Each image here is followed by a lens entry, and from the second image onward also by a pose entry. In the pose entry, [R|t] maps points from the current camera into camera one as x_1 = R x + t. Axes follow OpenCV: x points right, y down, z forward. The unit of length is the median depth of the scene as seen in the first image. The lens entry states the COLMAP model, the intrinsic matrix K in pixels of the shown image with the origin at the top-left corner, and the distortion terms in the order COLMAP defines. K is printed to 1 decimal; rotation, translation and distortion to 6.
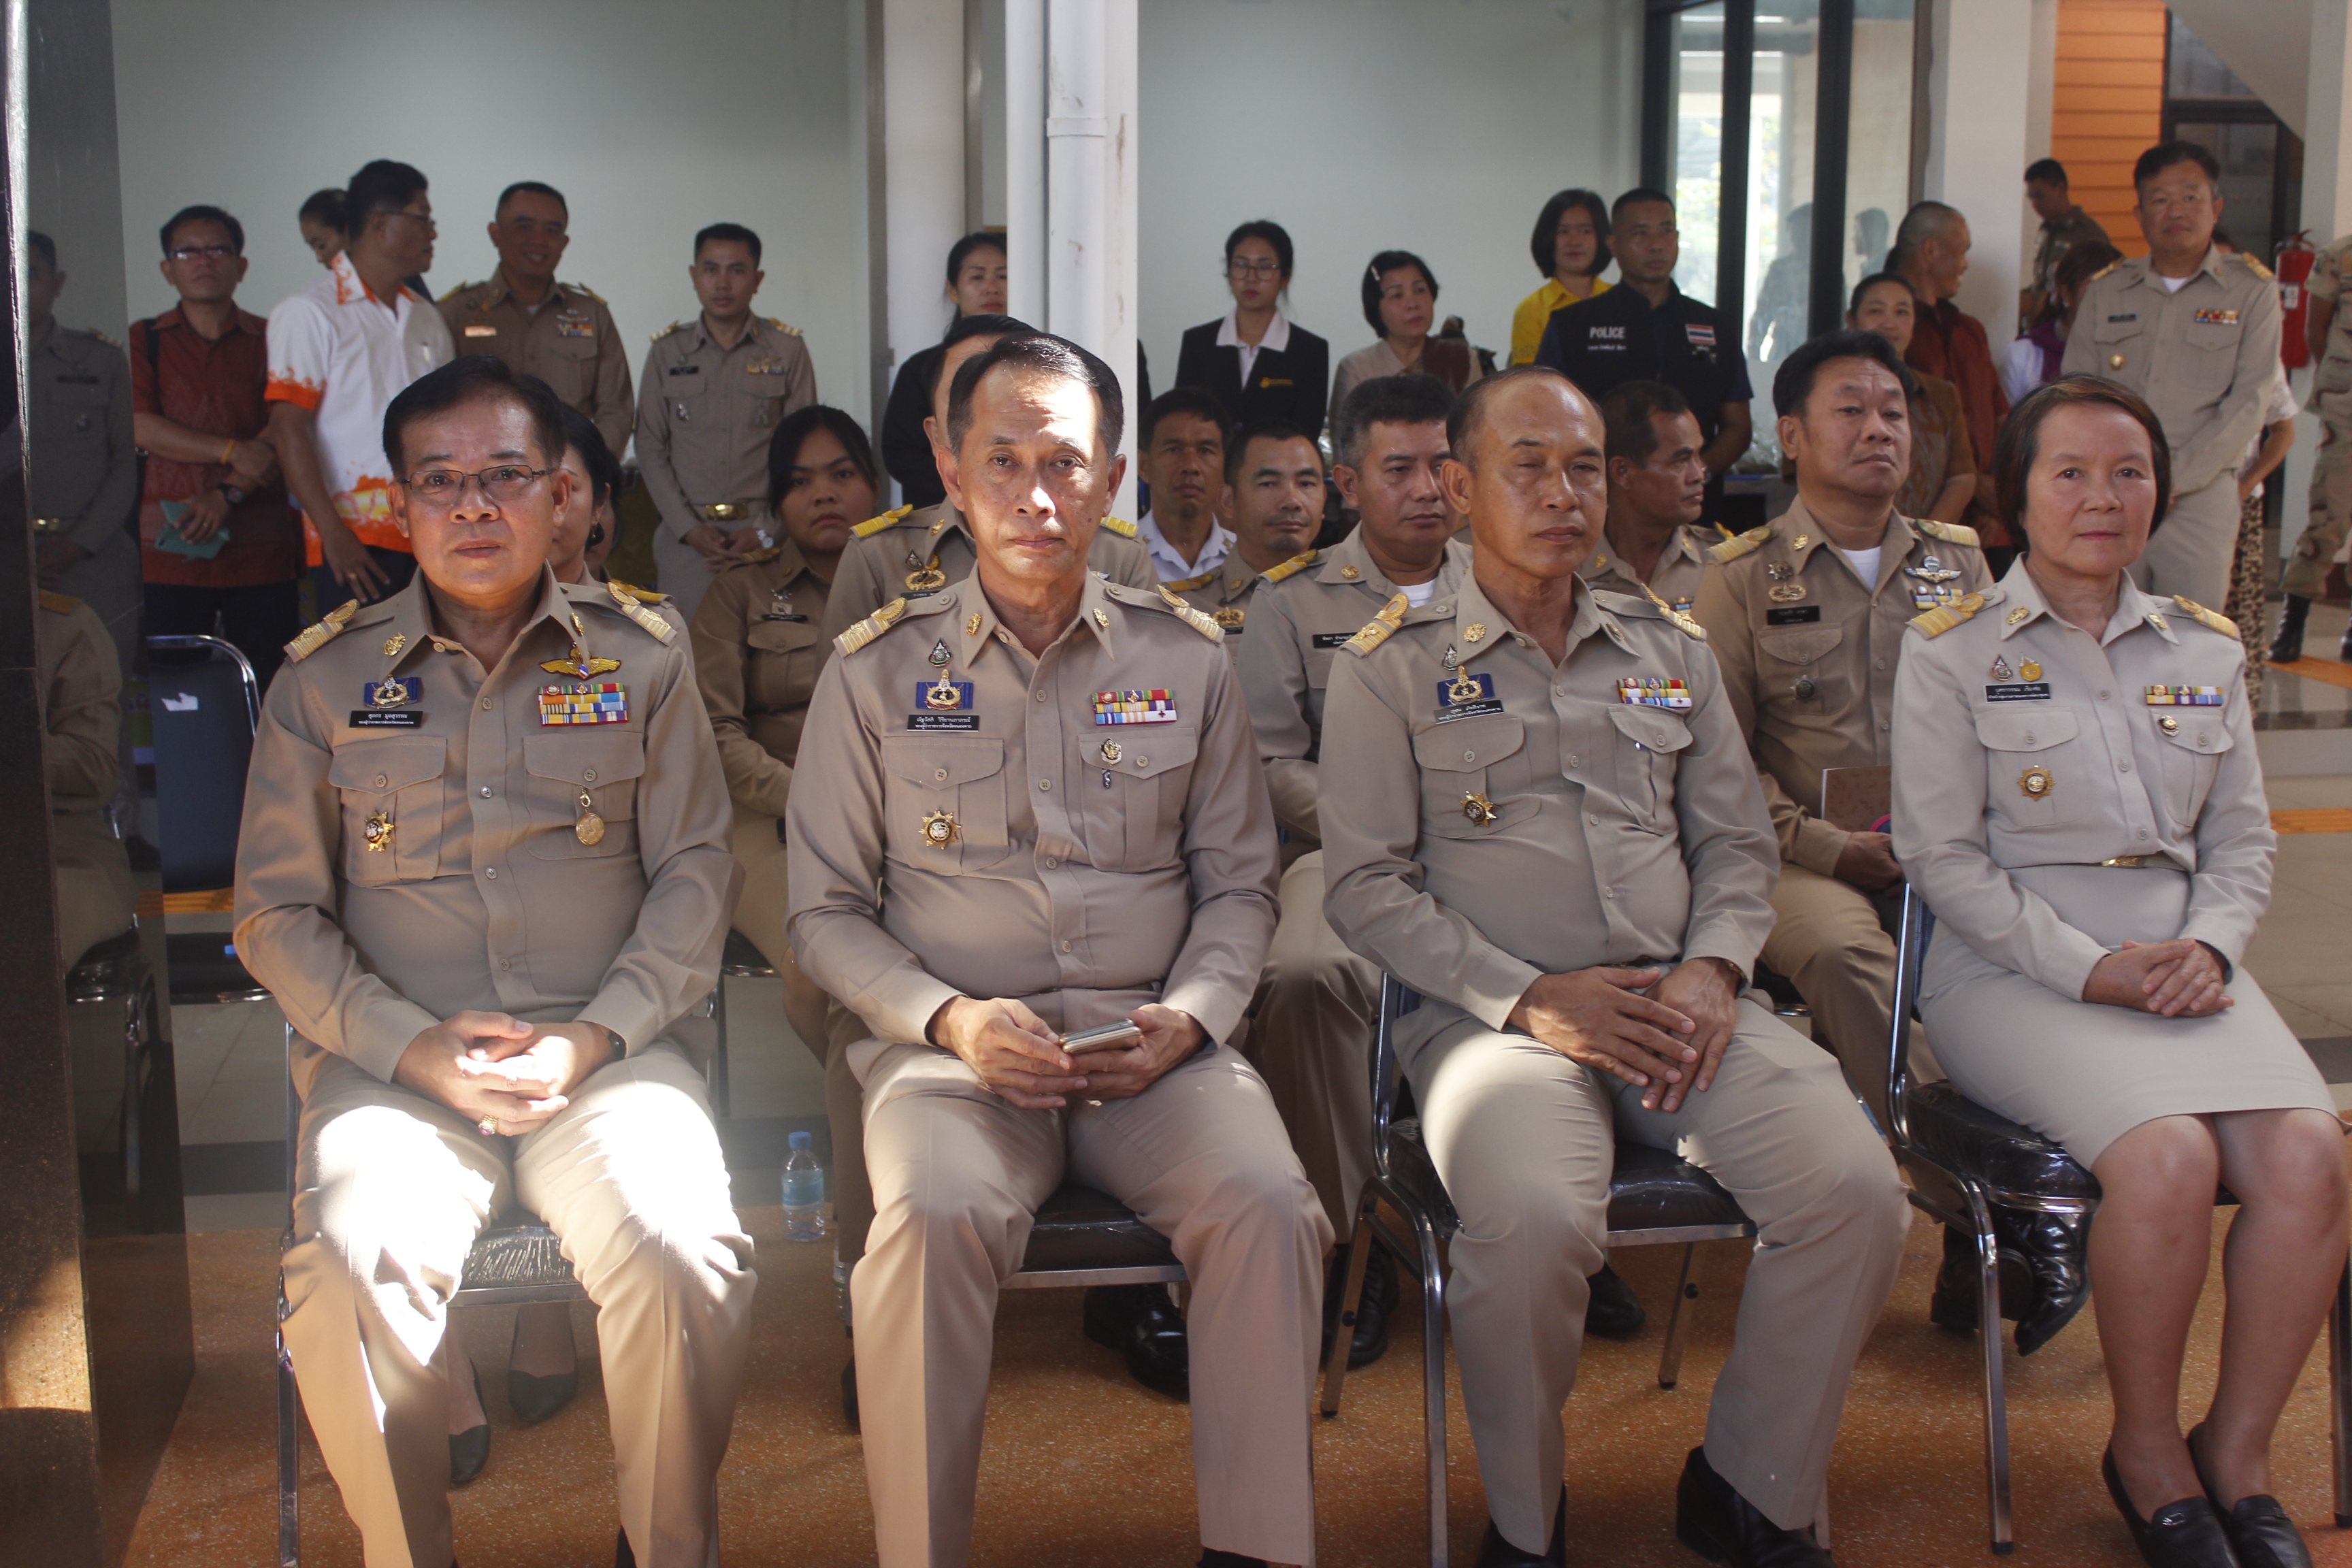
lens RADIAL K [[2935.5, 0, 1176.0], [0, 2935.5, 784.0], [0, 0, 1]] dist [0.004742, -0.006698]
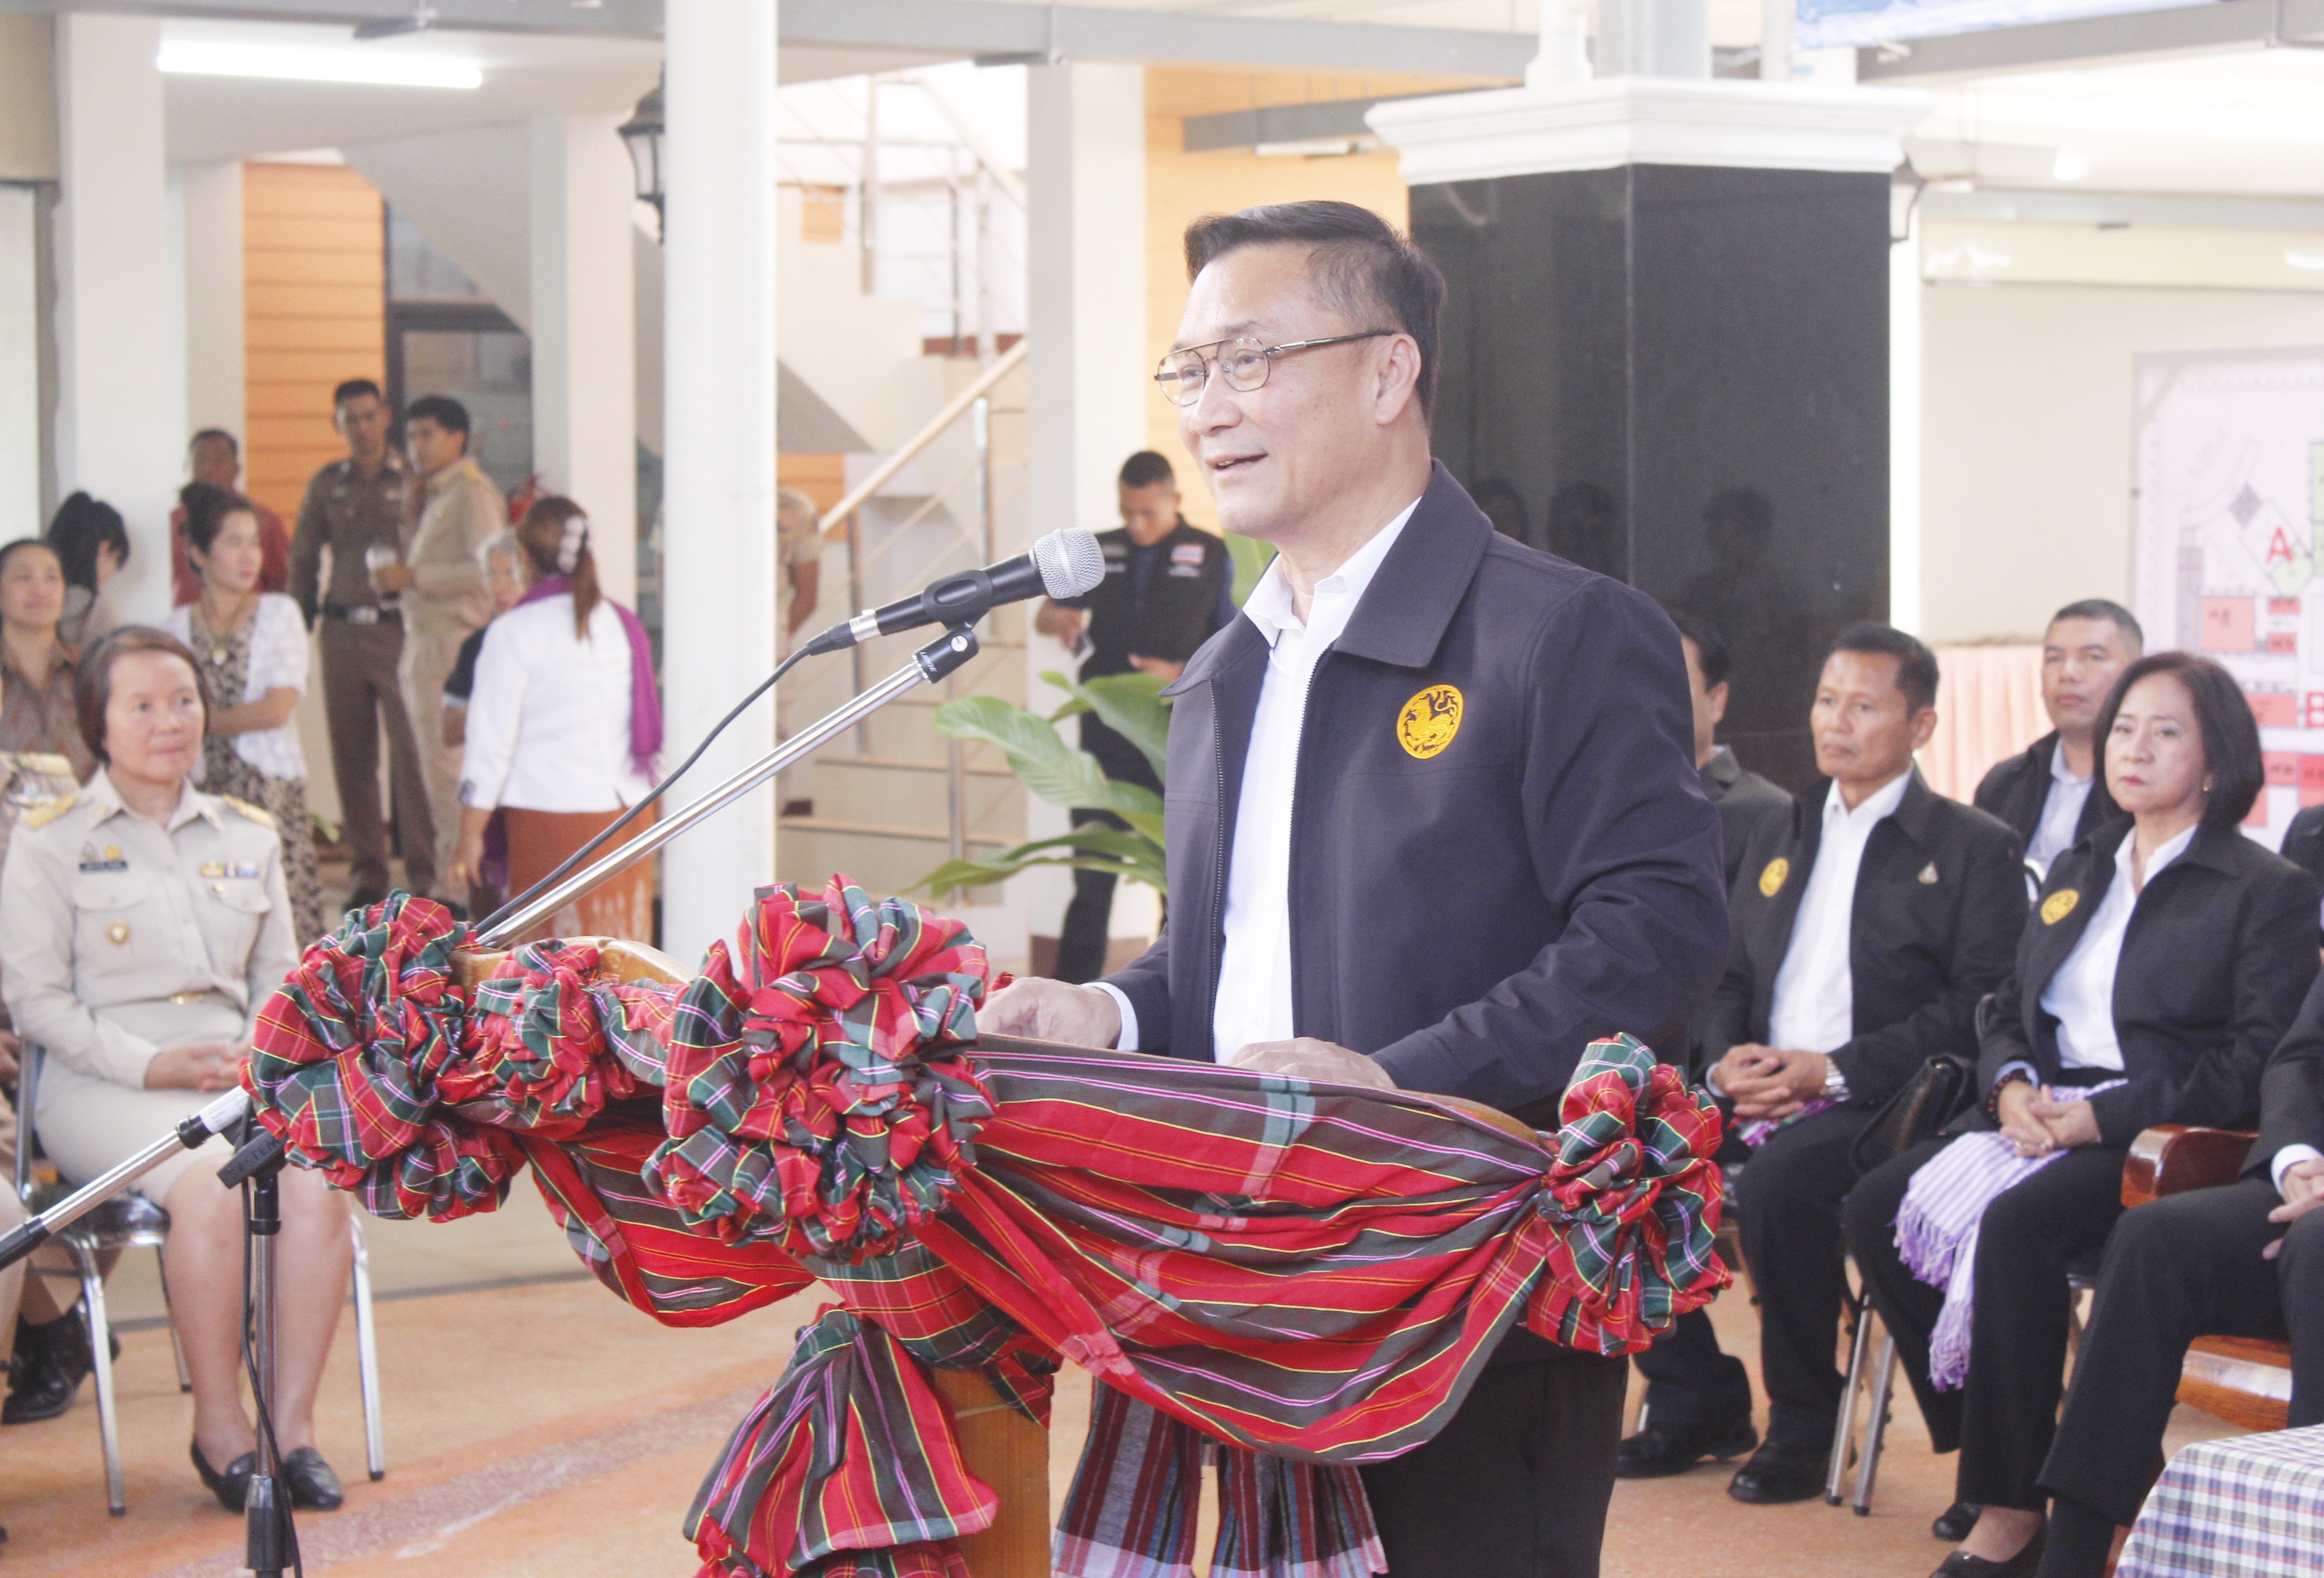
lens RADIAL K [[5240.0, 0, 1162.0], [0, 5240.0, 789.0], [0, 0, 1]] dist [0.020616, 0.330711]
pose [[0.905842, -0.019619, 0.423162, -0.270870], [0.068779, 0.992484, -0.101217, 0.200076], [-0.417995, 0.120792, 0.900383, -1.287926]]
